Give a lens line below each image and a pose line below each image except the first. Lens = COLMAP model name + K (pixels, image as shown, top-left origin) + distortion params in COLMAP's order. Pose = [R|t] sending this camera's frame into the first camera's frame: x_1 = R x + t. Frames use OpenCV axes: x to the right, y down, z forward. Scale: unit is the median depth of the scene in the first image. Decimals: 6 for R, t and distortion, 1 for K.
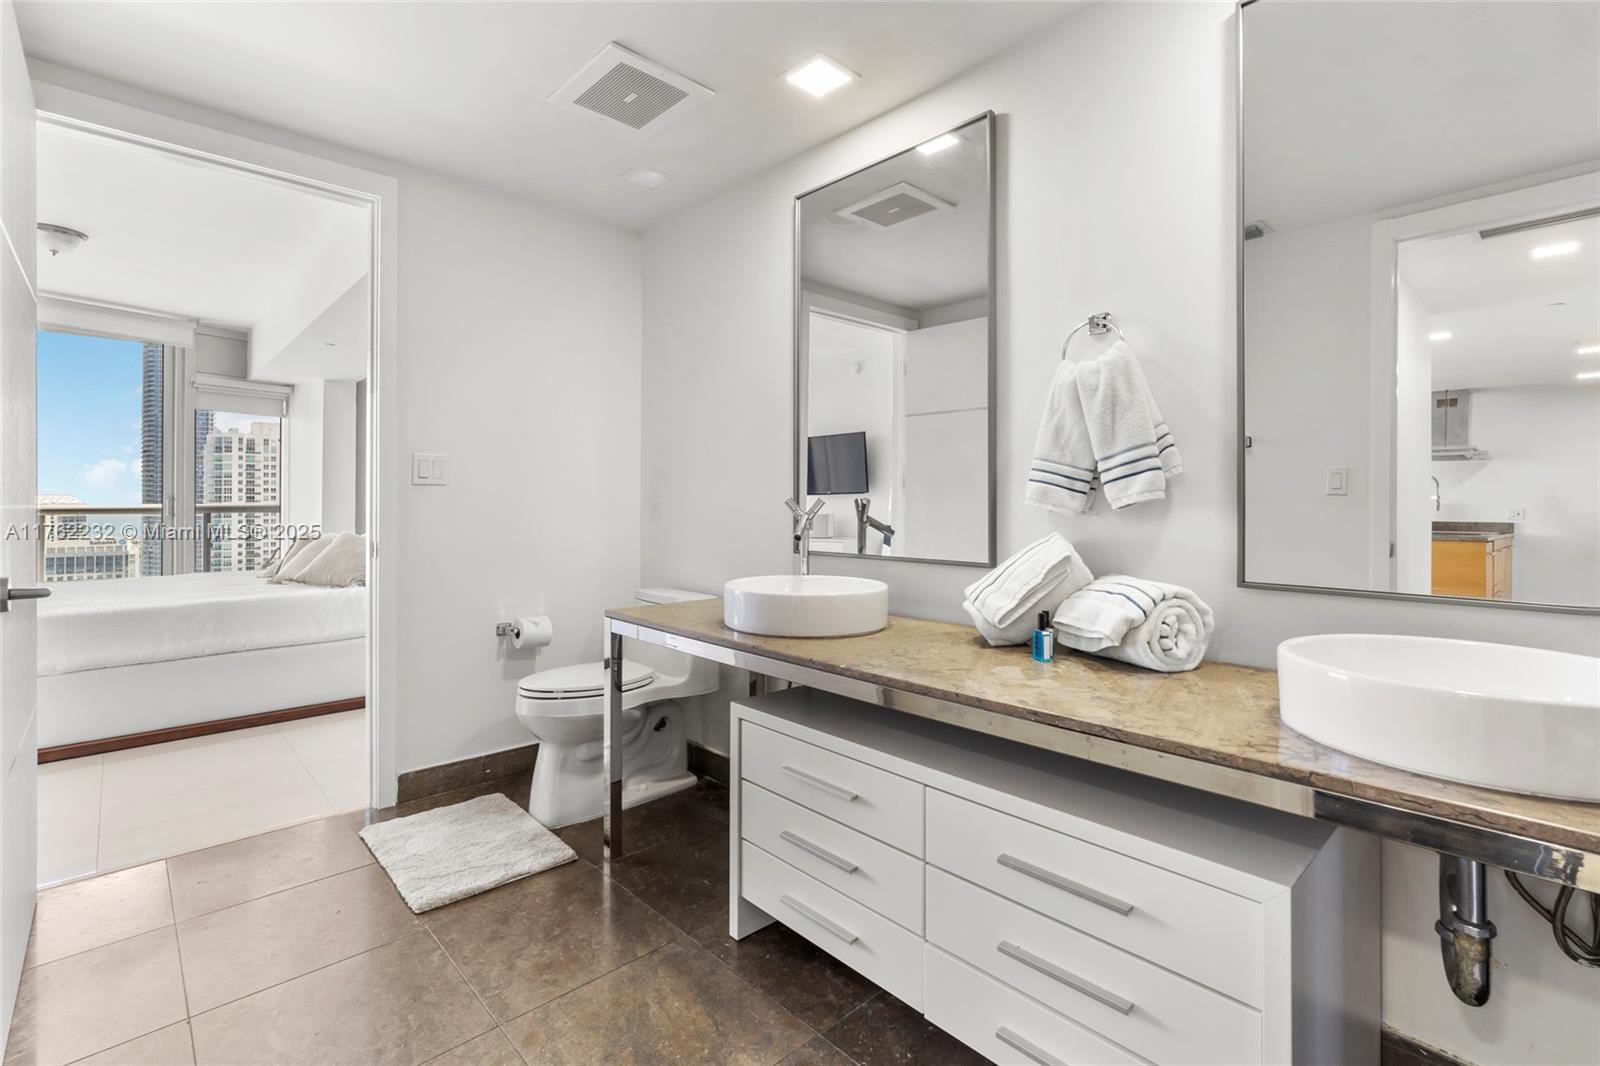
lens RADIAL K [[720.0, 0, 797.0], [0, 720.0, 491.8], [0, 0, 1]] dist [-0.001265, 0.000294]
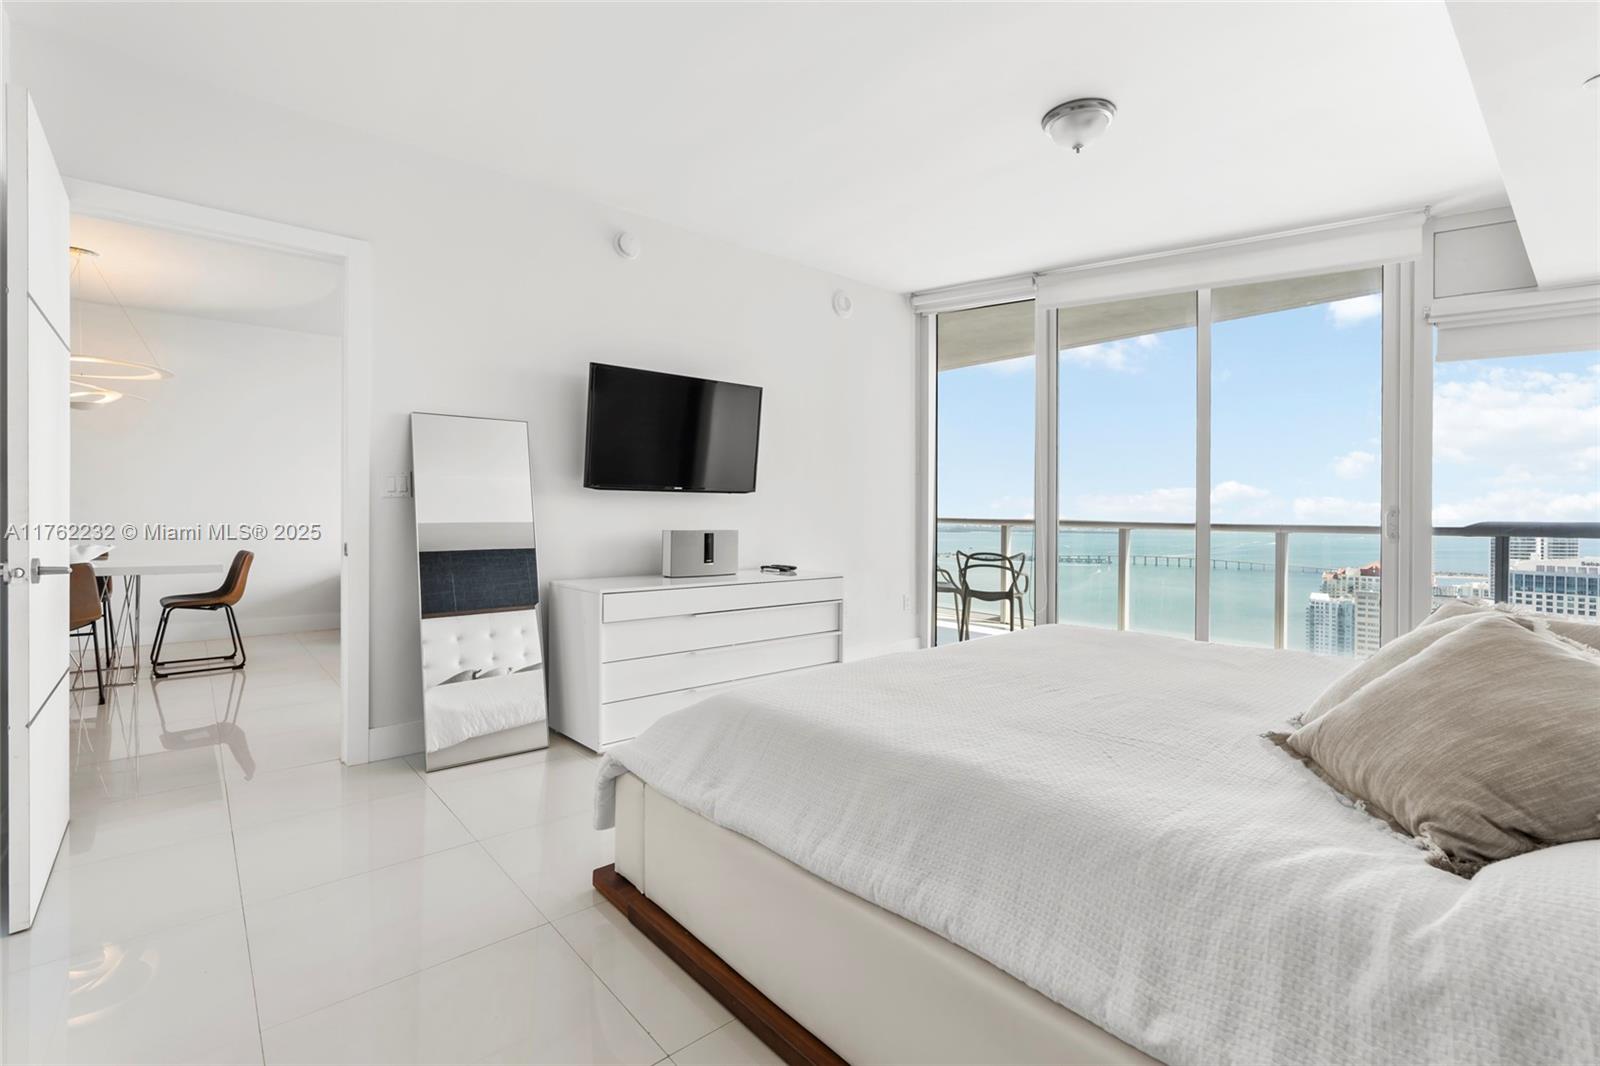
lens RADIAL K [[715.0, 0, 796.1], [0, 715.0, 507.9], [0, 0, 1]] dist [-0.006116, 0.000297]
pose [[-0.045498, -0.001227, -0.998964, -0.333942], [-0.000960, 0.999999, -0.001185, 0.014718], [0.998964, 0.000905, -0.045499, 0.759230]]
